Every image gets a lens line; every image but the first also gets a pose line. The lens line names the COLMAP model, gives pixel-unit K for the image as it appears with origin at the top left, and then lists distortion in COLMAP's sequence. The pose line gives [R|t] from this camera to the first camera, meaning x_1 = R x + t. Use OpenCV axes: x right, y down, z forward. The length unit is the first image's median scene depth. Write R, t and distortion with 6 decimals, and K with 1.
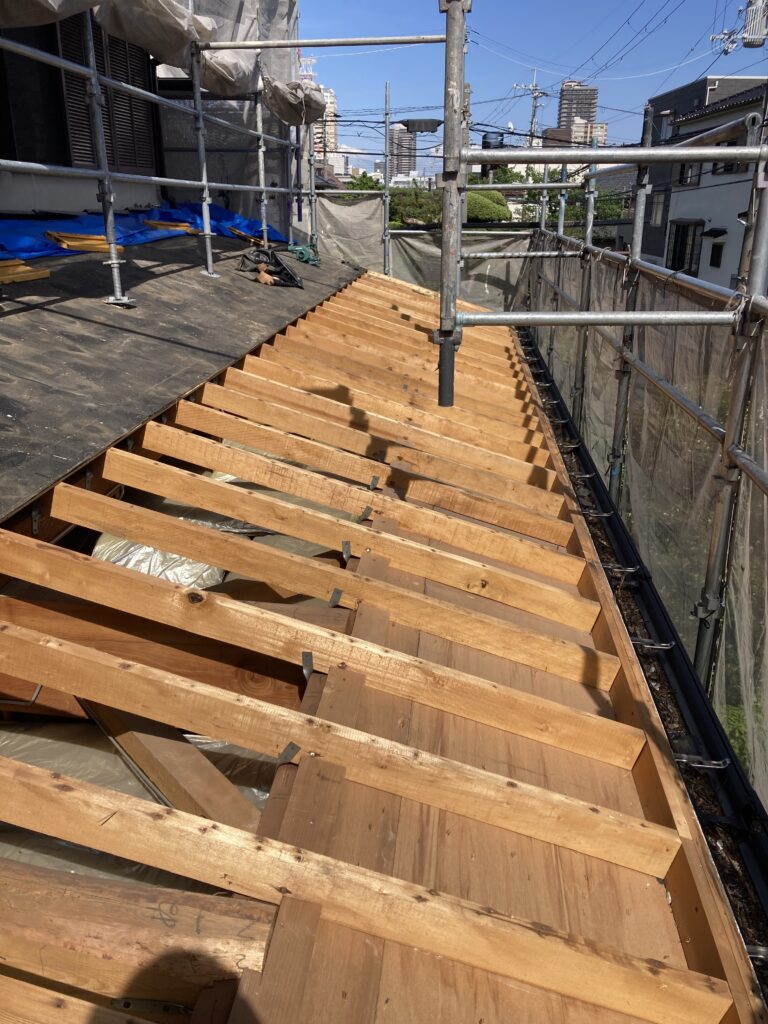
lens RADIAL K [[825.5, 0, 384.0], [0, 825.5, 512.0], [0, 0, 1]] dist [-0.010522, 0.007727]
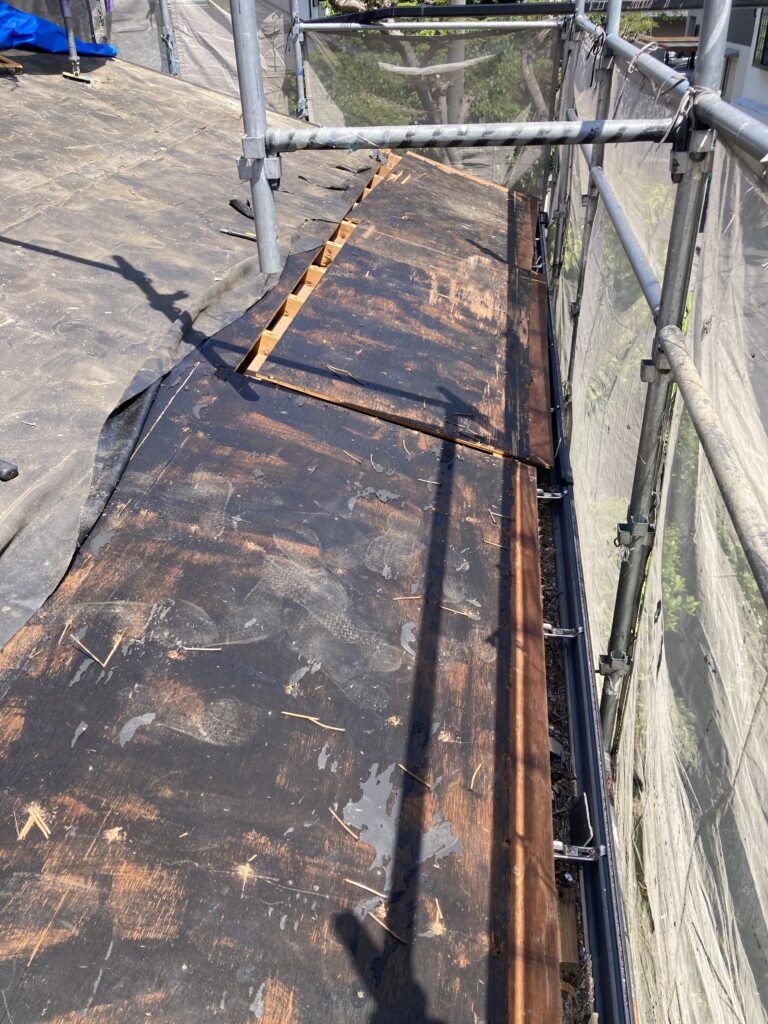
lens RADIAL K [[825.5, 0, 384.0], [0, 825.5, 512.0], [0, 0, 1]] dist [-0.010522, 0.007727]
pose [[0.999039, 0.004622, -0.043583, 0.044616], [0.004799, 0.976909, 0.213600, -0.072111], [0.043564, -0.213604, 0.975949, 0.203564]]
